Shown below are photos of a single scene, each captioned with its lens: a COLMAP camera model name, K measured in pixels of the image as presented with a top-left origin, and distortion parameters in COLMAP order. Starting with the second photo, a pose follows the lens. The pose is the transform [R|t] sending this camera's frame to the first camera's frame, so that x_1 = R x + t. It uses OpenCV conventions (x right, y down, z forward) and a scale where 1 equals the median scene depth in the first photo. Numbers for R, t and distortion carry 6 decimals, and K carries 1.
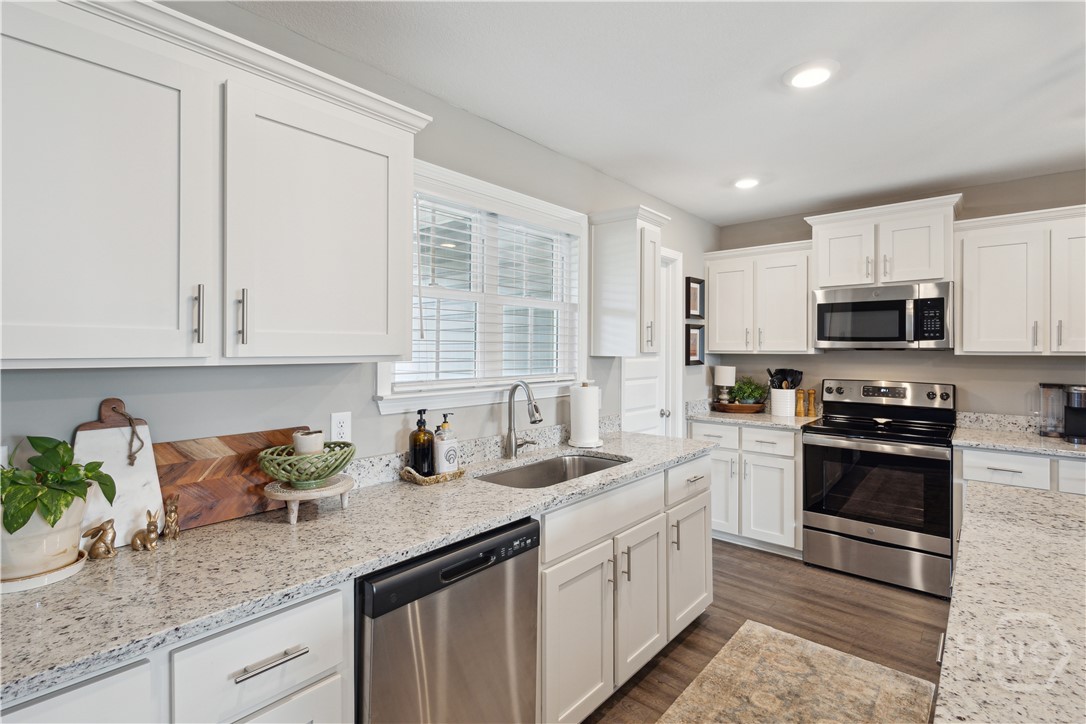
lens RADIAL K [[516.5, 0, 533.1], [0, 516.5, 347.9], [0, 0, 1]] dist [0.007916, 0.000273]
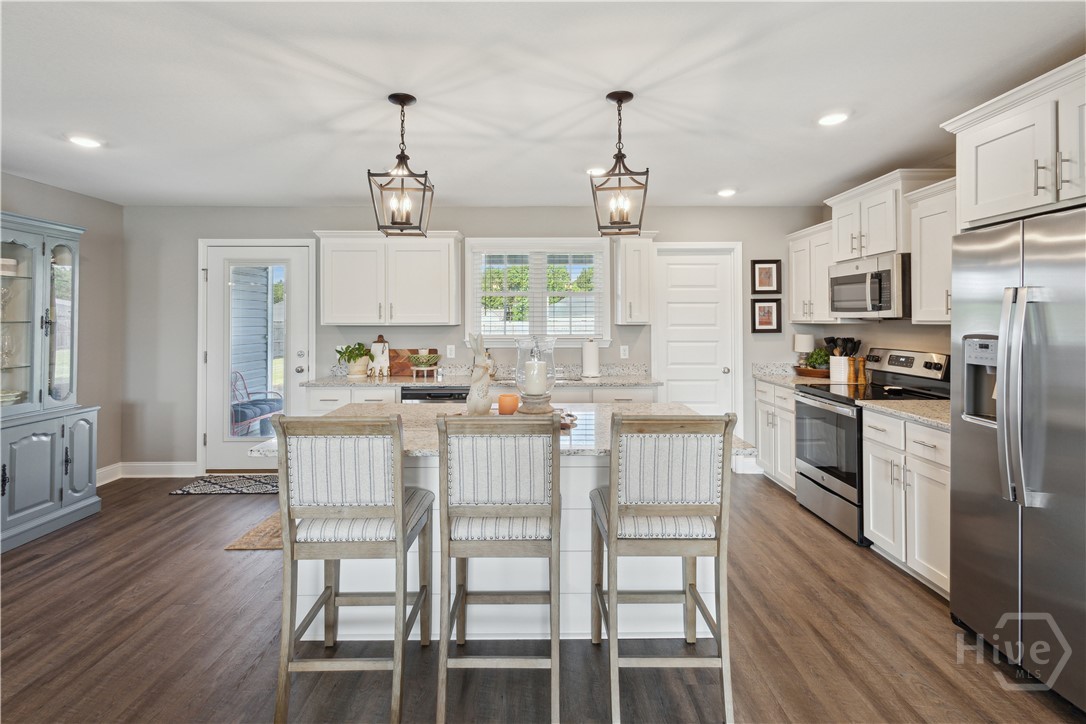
lens RADIAL K [[516.5, 0, 548.7], [0, 516.5, 313.1], [0, 0, 1]] dist [0.007916, 0.000273]
pose [[0.663947, -0.013317, -0.747661, 1.202715], [0.006829, 0.999908, -0.011746, -0.001931], [0.747748, 0.002693, 0.663977, -0.227524]]
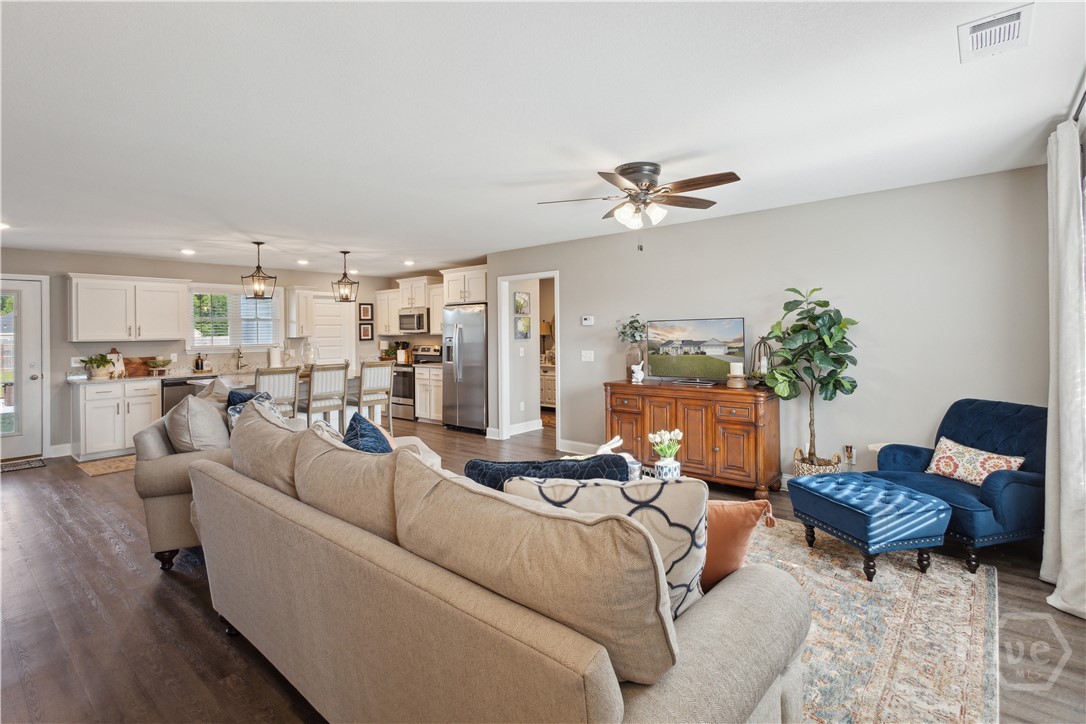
lens RADIAL K [[516.5, 0, 542.5], [0, 516.5, 330.0], [0, 0, 1]] dist [0.007916, 0.000273]
pose [[0.999774, -0.015957, 0.014060, 1.486146], [0.015900, 0.999865, 0.004203, -0.014856], [-0.014126, -0.003978, 0.999892, -1.856982]]
